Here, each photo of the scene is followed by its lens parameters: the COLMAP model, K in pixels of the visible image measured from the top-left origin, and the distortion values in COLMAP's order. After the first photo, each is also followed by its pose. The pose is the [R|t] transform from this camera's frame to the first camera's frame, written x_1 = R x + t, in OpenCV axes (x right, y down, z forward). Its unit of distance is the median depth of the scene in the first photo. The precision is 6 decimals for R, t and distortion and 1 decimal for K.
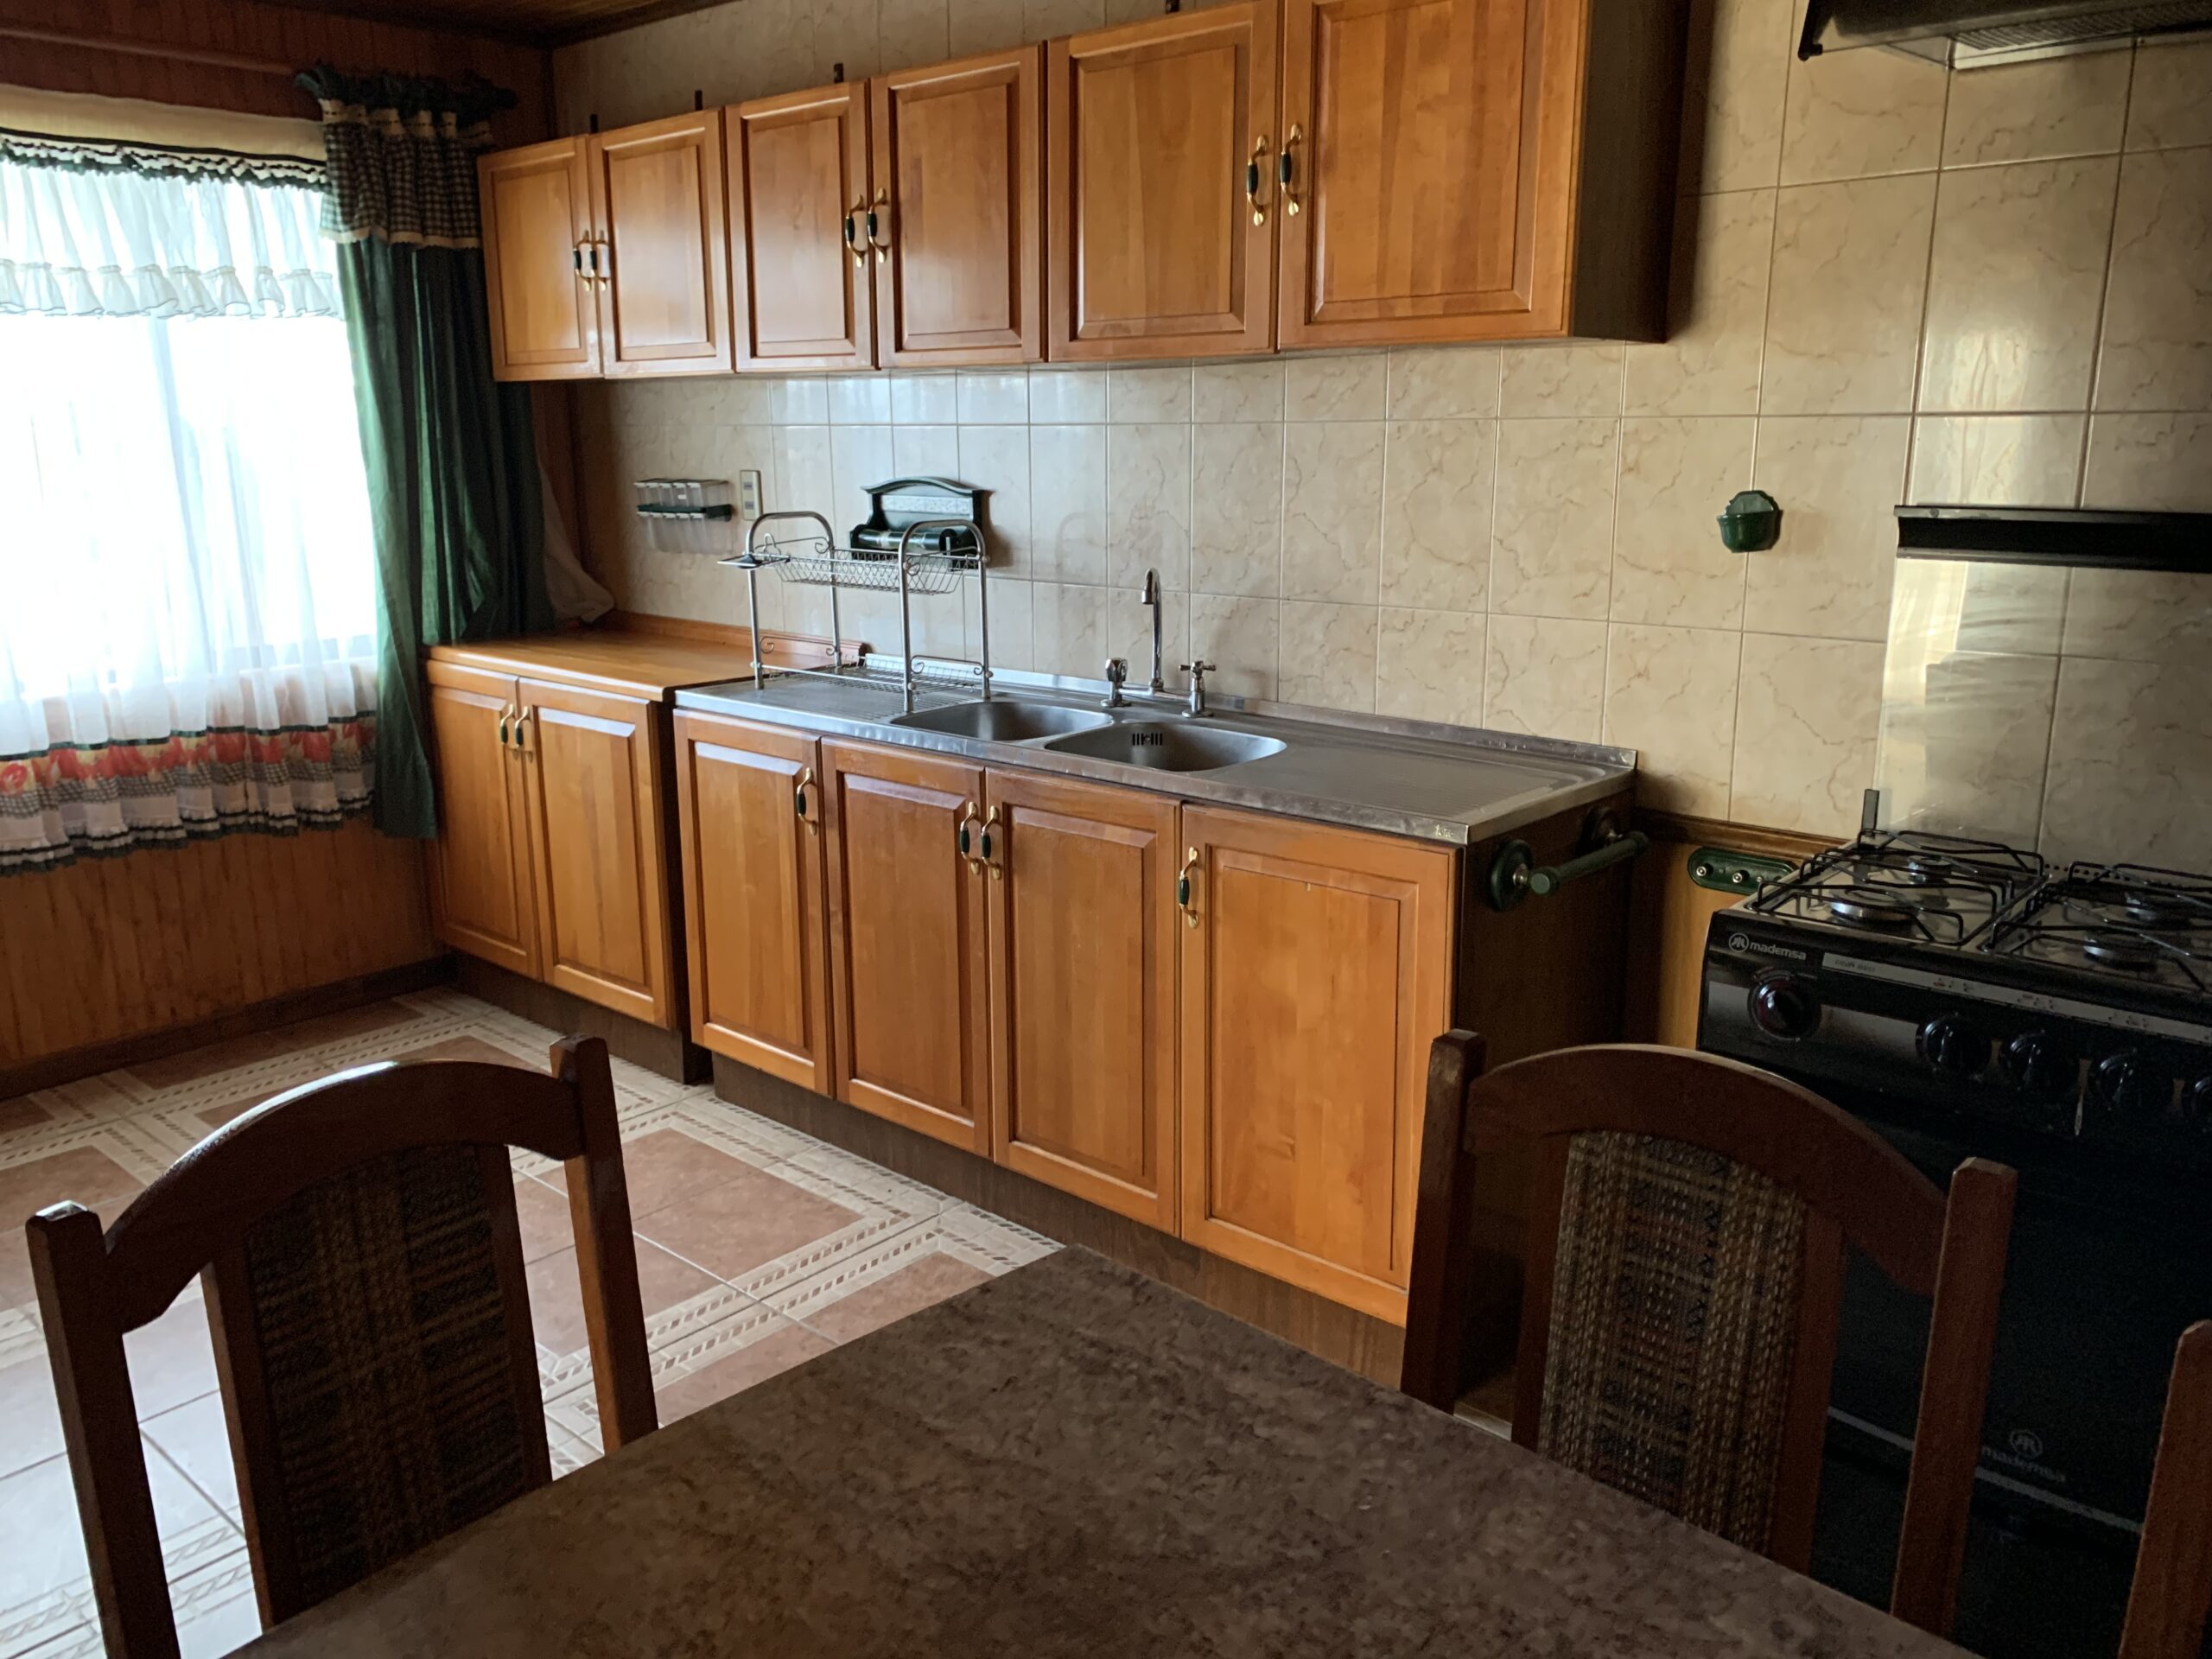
lens RADIAL K [[1674.8, 0, 1106.0], [0, 1674.8, 829.5], [0, 0, 1]] dist [-0.000754, 0.002058]
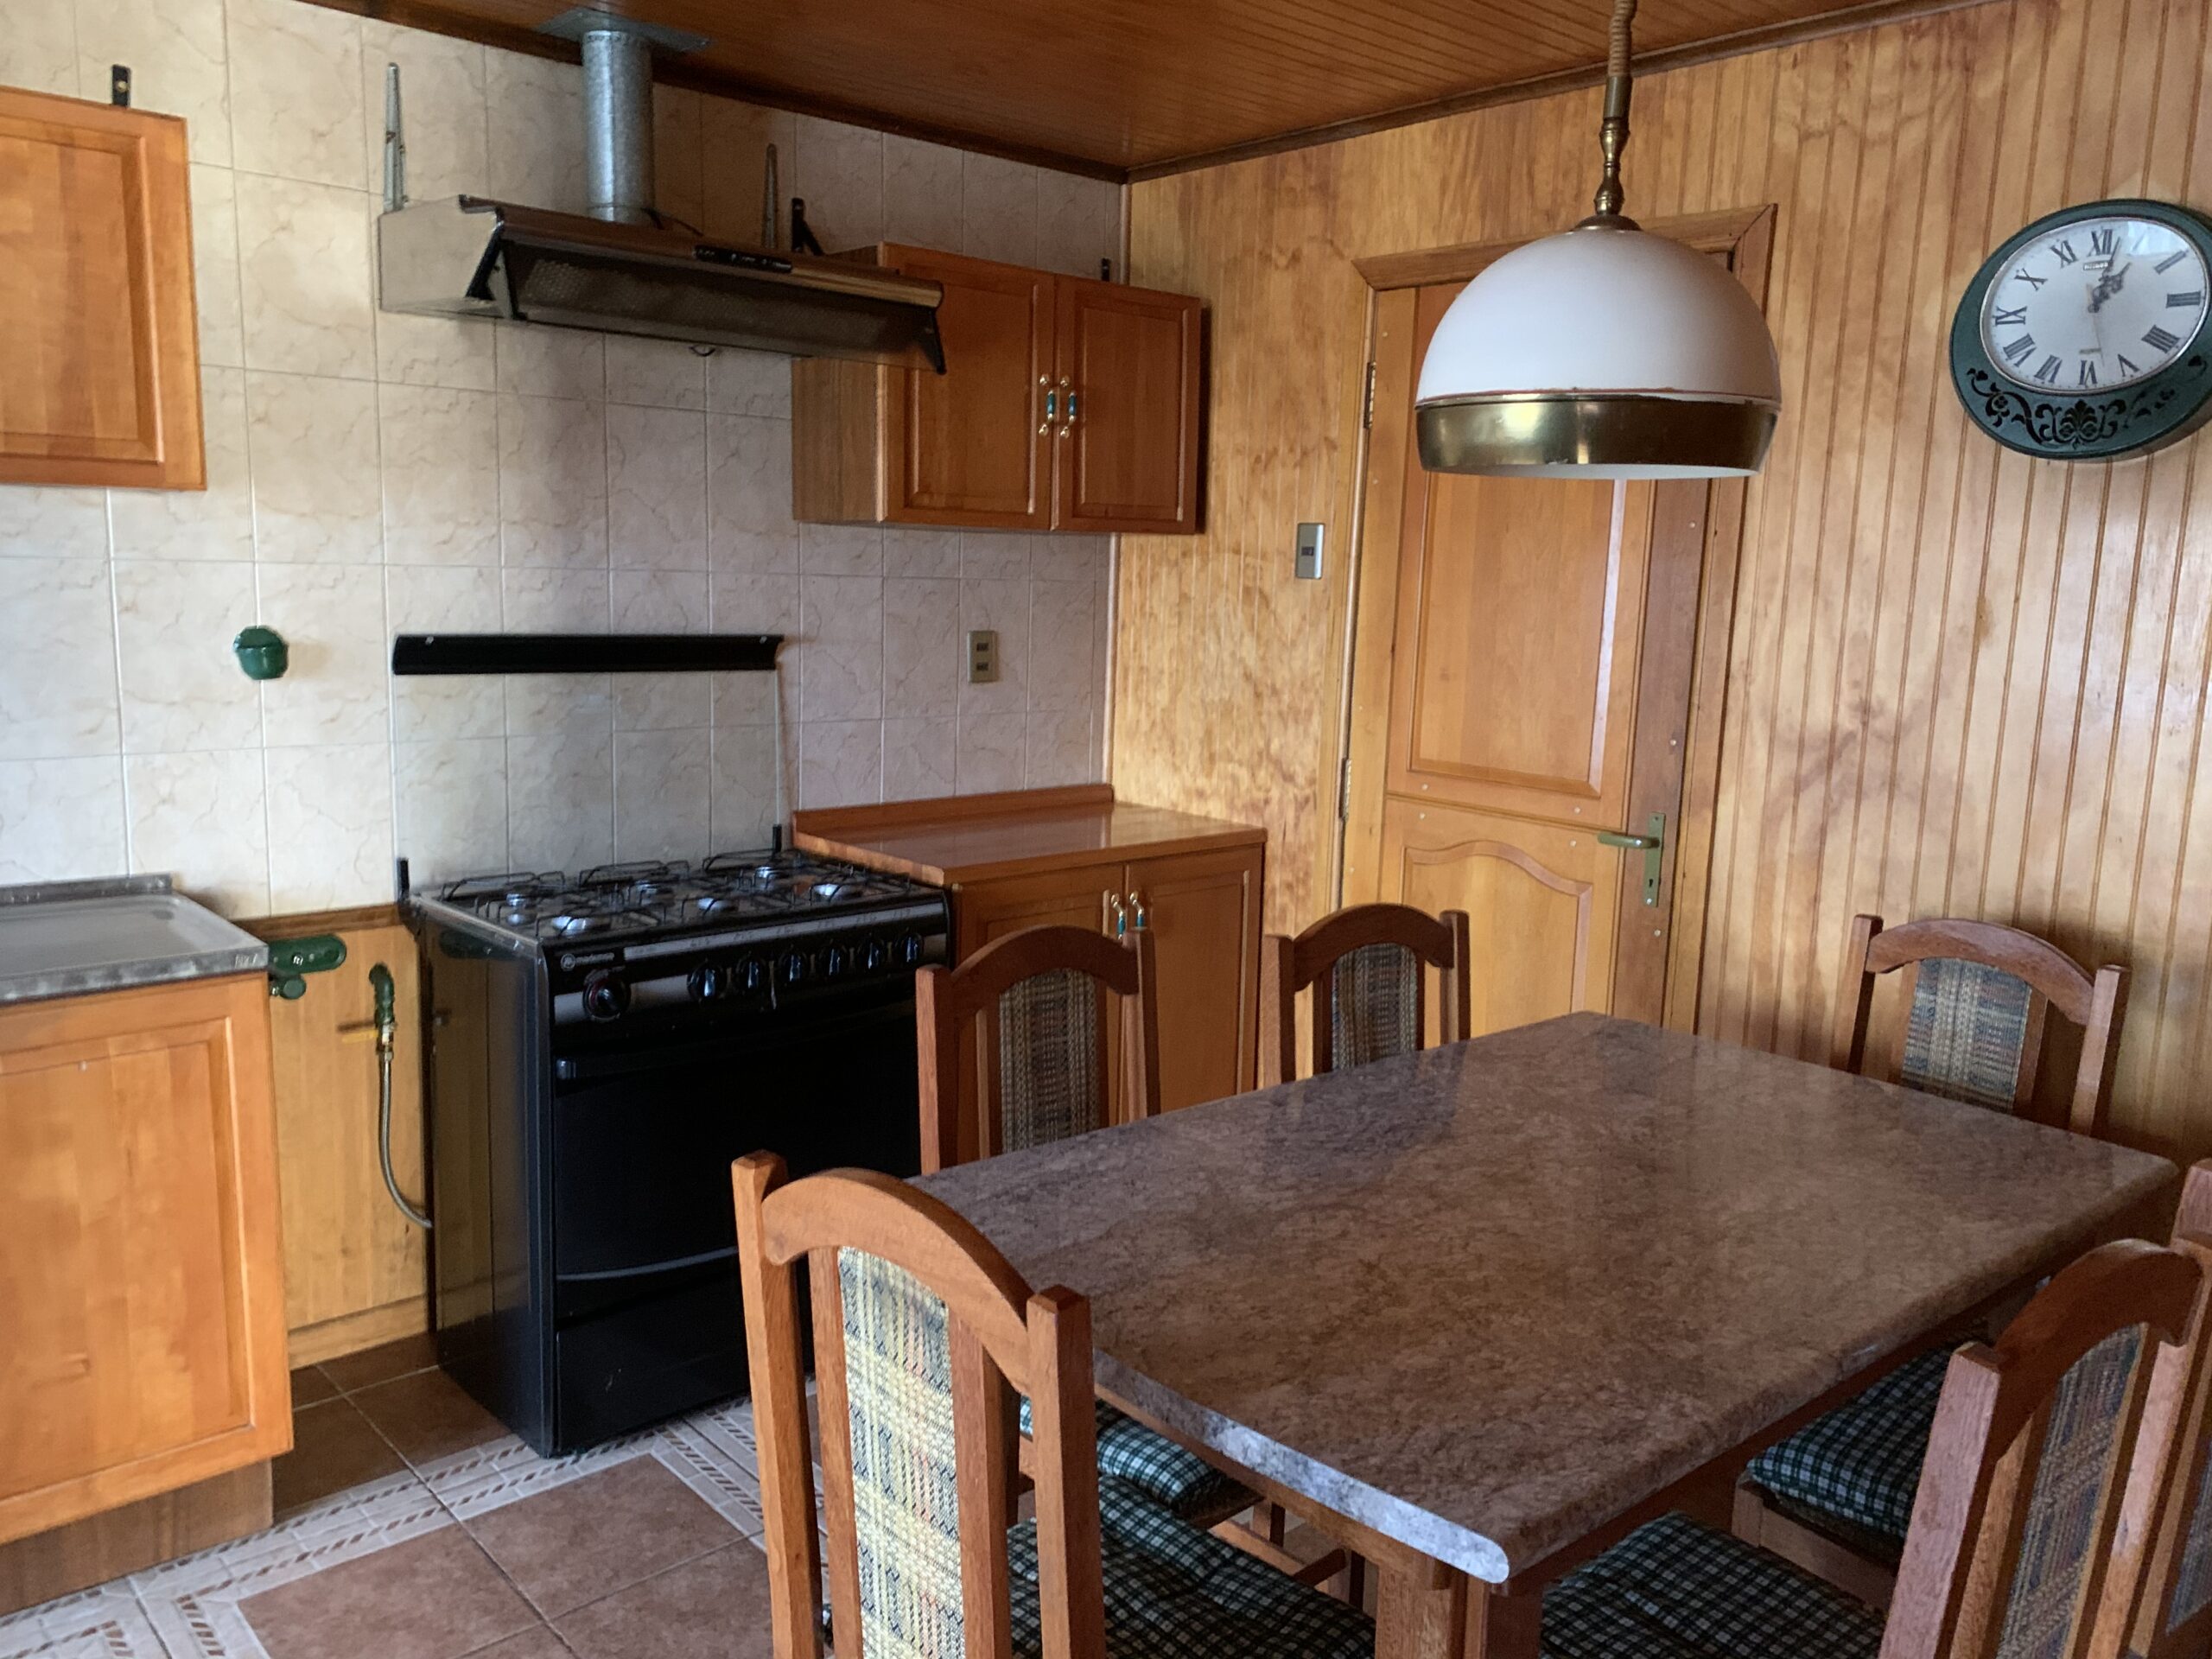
lens RADIAL K [[1668.7, 0, 1106.0], [0, 1668.7, 829.5], [0, 0, 1]] dist [0.005855, 0.004047]
pose [[0.099263, -0.145820, 0.984319, -0.743669], [0.204240, 0.971129, 0.123269, -0.094577], [-0.973875, 0.188801, 0.126180, 0.333407]]
